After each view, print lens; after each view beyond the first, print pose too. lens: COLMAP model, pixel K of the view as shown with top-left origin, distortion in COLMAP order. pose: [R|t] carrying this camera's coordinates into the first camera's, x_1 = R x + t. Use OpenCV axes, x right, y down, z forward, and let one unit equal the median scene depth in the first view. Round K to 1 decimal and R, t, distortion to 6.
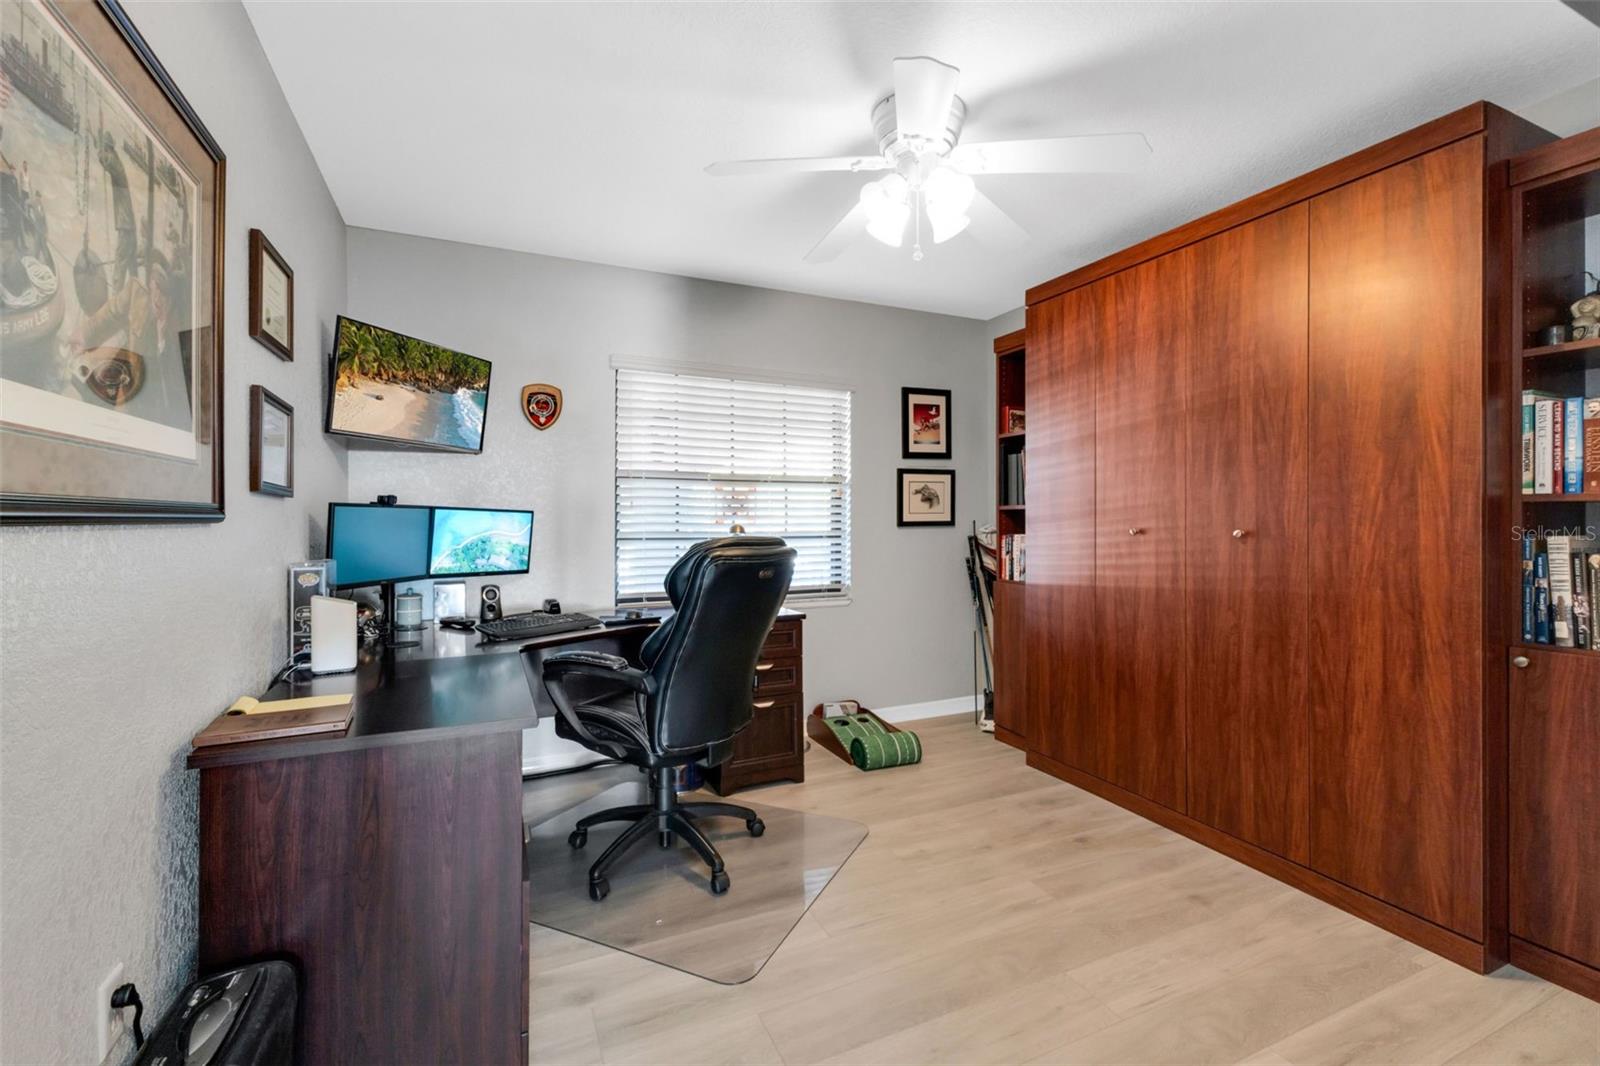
lens RADIAL K [[714.3, 0, 800.0], [0, 714.3, 533.0], [0, 0, 1]] dist [0.010613, -0.000097]
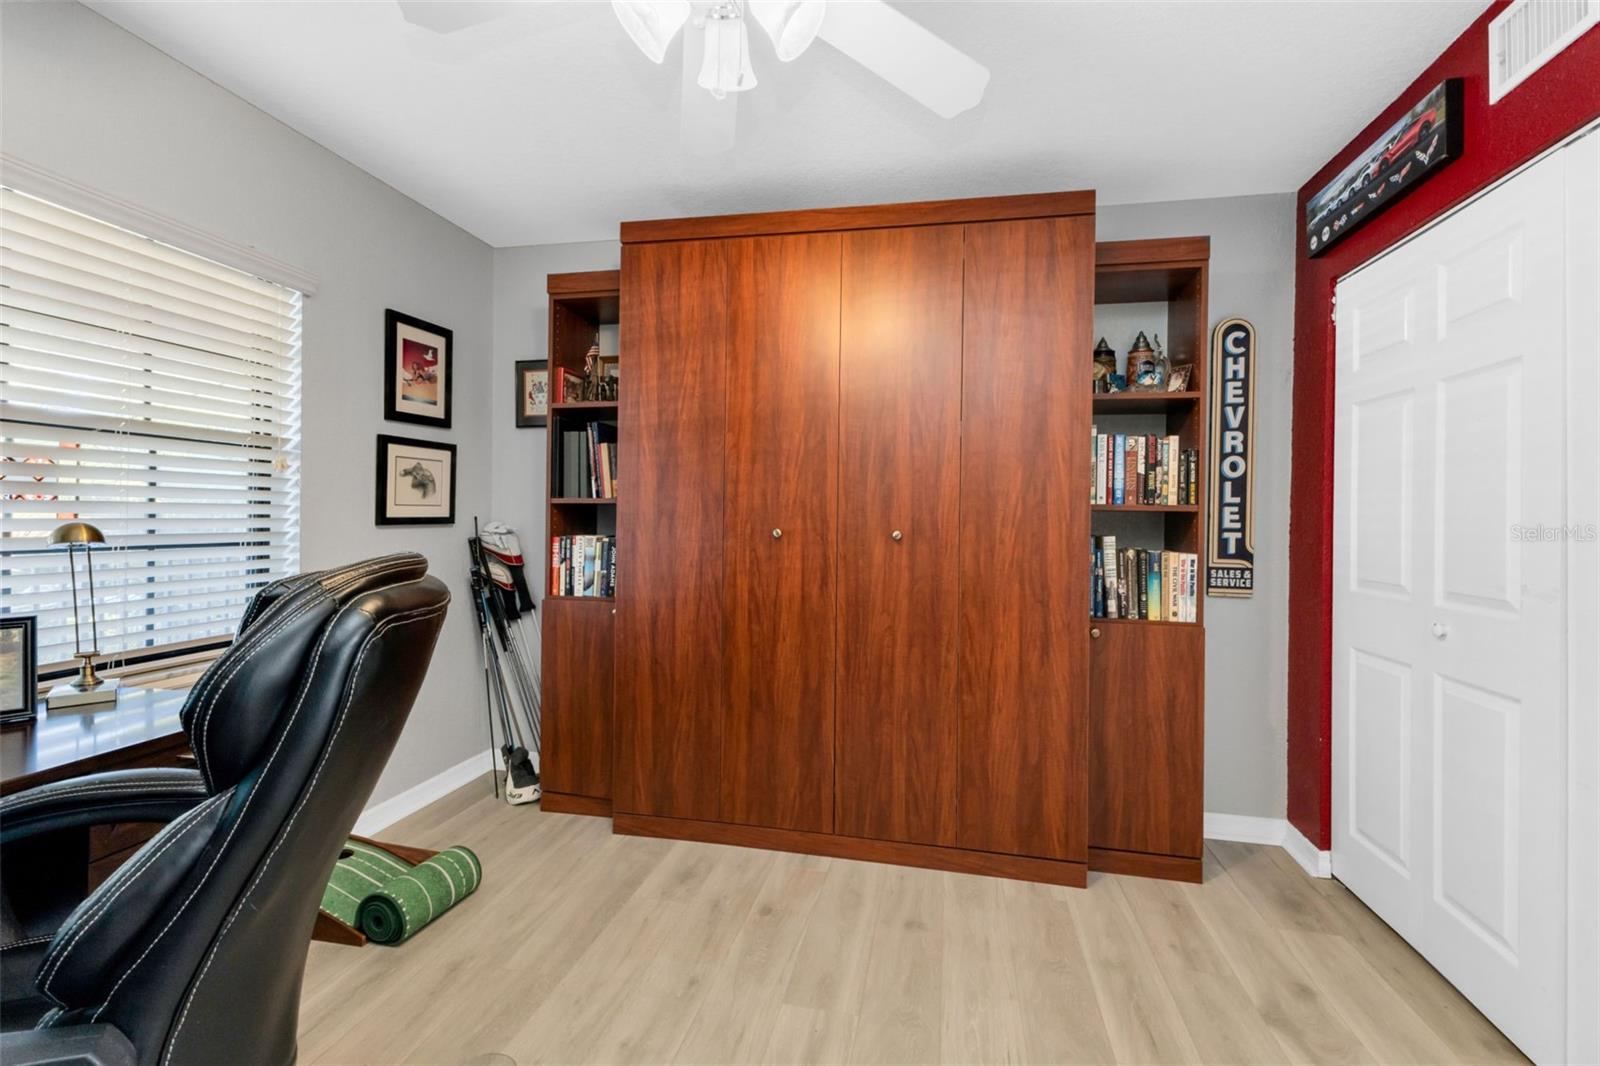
lens RADIAL K [[703.2, 0, 804.4], [0, 703.2, 522.5], [0, 0, 1]] dist [0.008669, 0.000248]
pose [[0.575599, 0.003118, 0.817726, -0.259506], [0.002491, 0.999981, -0.005567, -0.011414], [-0.817728, 0.005241, 0.575581, 0.534323]]
